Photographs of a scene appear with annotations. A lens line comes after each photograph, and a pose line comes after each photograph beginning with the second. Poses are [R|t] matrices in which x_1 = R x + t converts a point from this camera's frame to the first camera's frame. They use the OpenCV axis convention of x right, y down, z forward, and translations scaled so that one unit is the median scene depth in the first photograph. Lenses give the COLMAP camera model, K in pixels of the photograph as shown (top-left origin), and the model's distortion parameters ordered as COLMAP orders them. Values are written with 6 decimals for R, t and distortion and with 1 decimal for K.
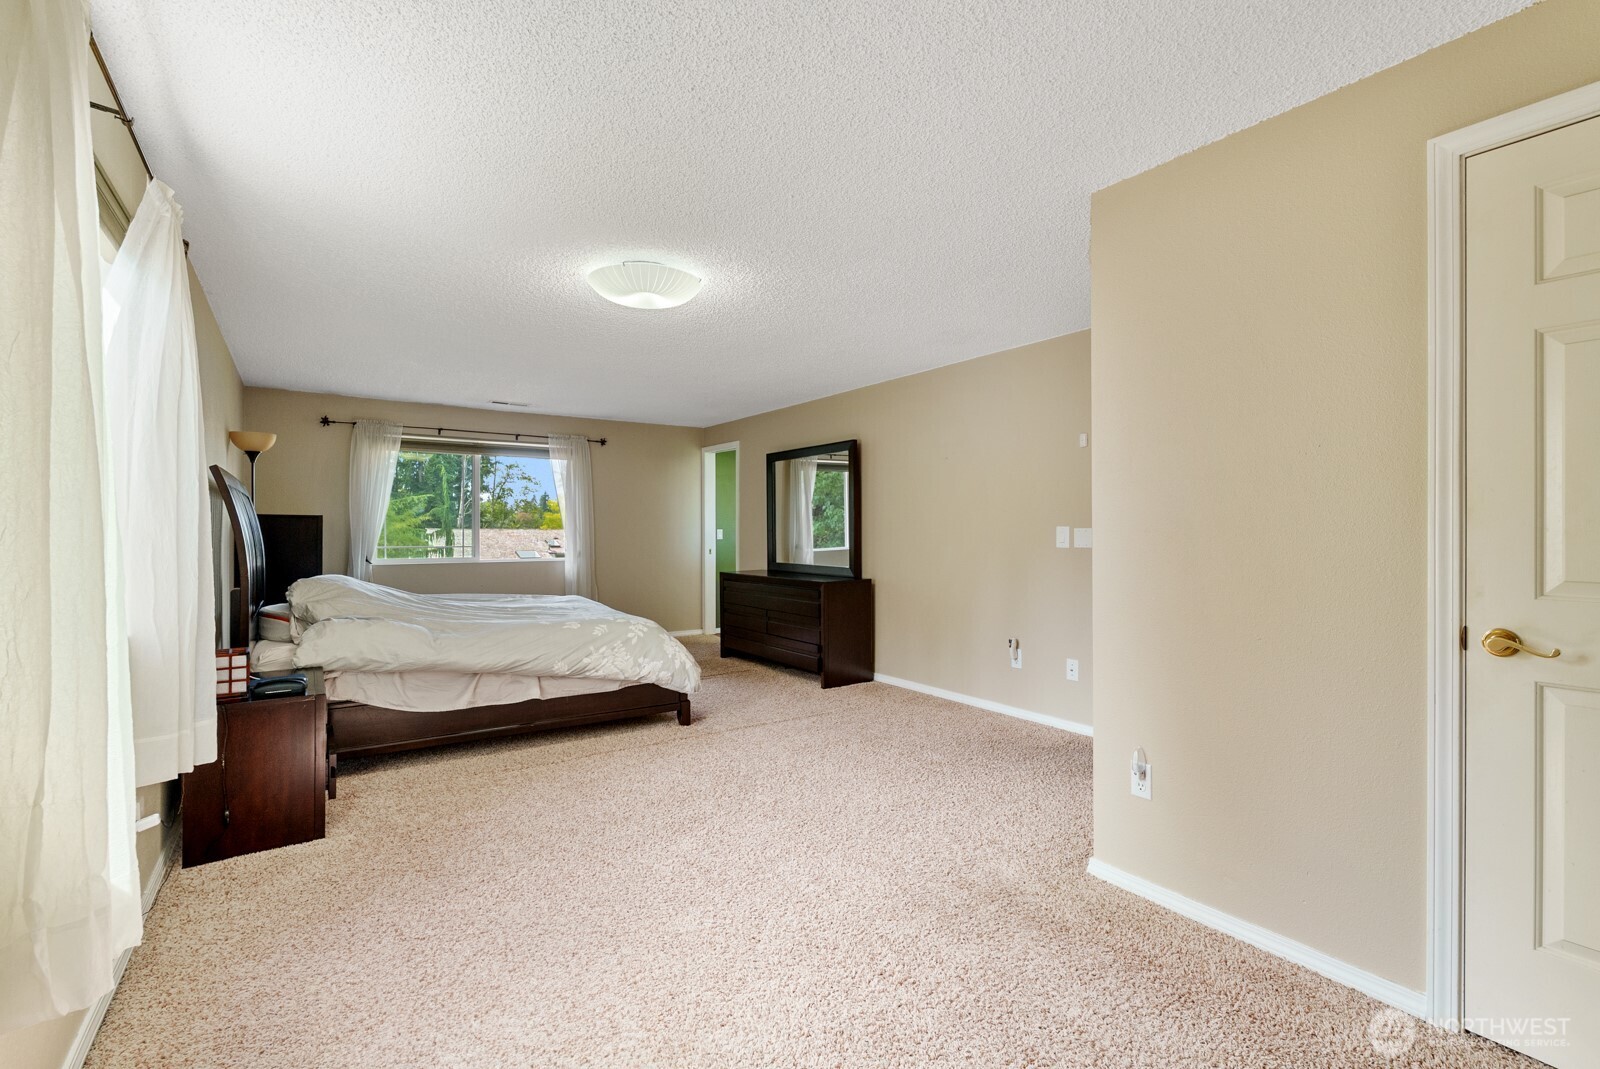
lens RADIAL K [[707.4, 0, 785.7], [0, 707.4, 530.8], [0, 0, 1]] dist [-0.003051, 0.000166]
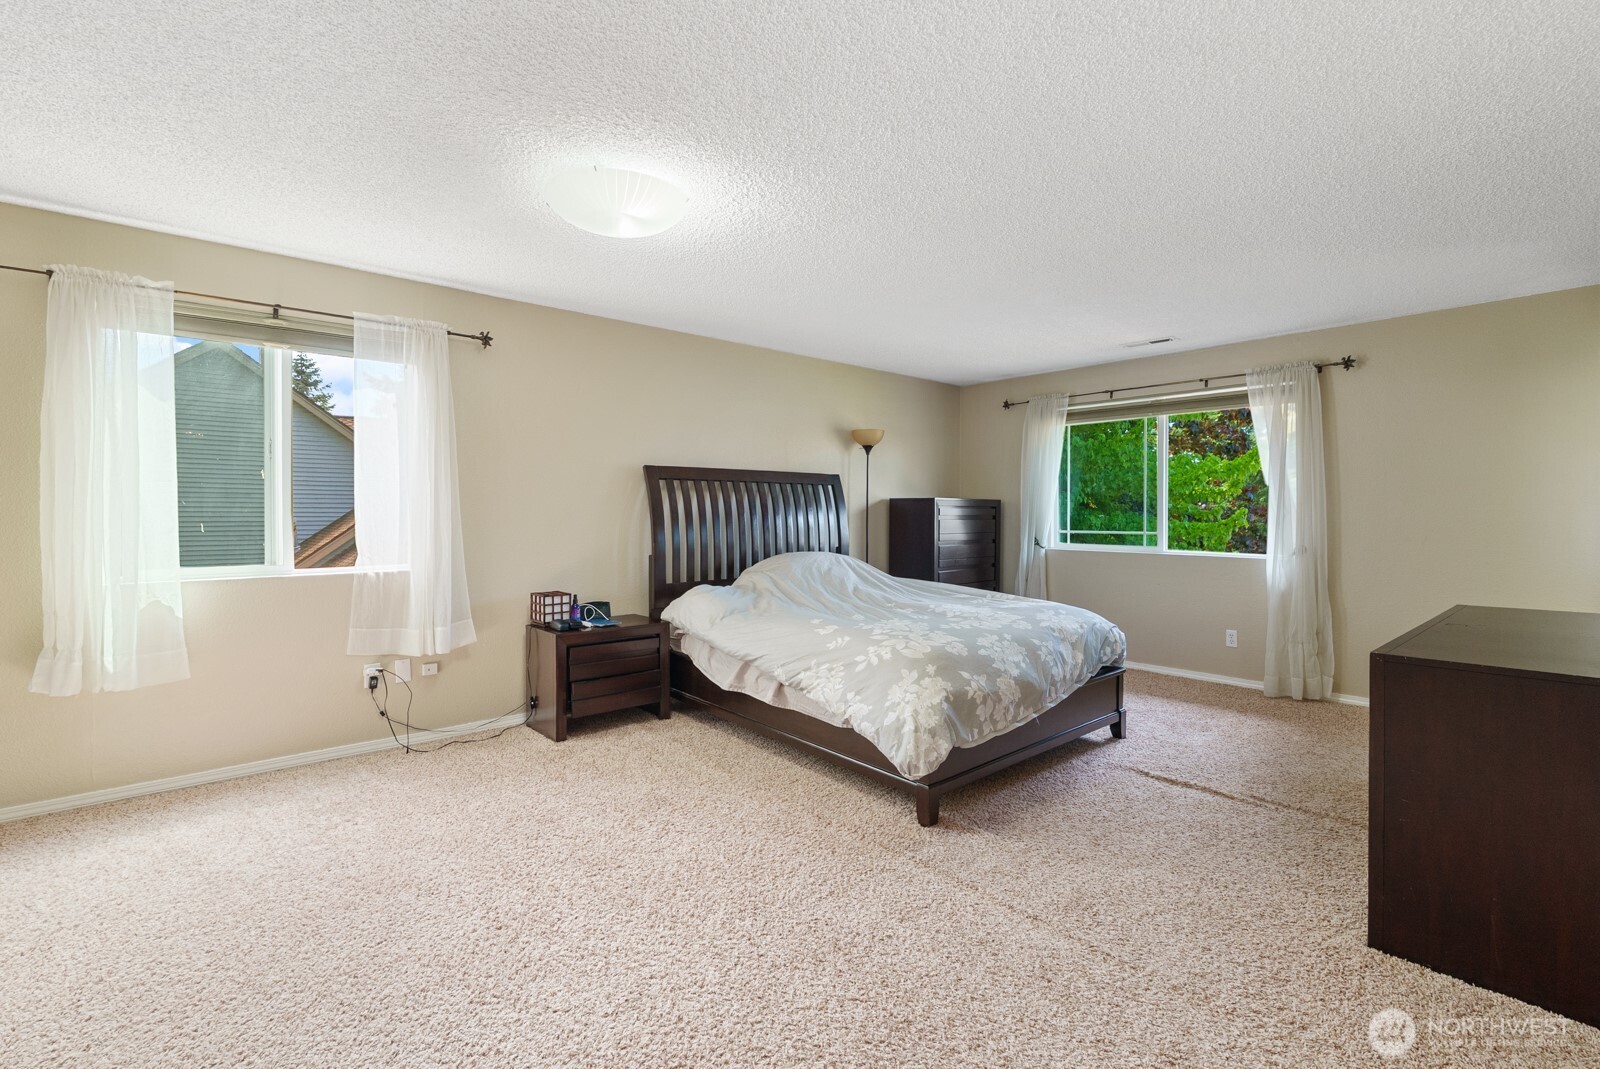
lens RADIAL K [[707.4, 0, 789.4], [0, 707.4, 527.2], [0, 0, 1]] dist [-0.003051, 0.000166]
pose [[0.135693, 0.021192, -0.990524, 0.316329], [-0.002793, 0.999775, 0.021007, -0.000133], [0.990747, -0.000084, 0.135722, 0.552673]]
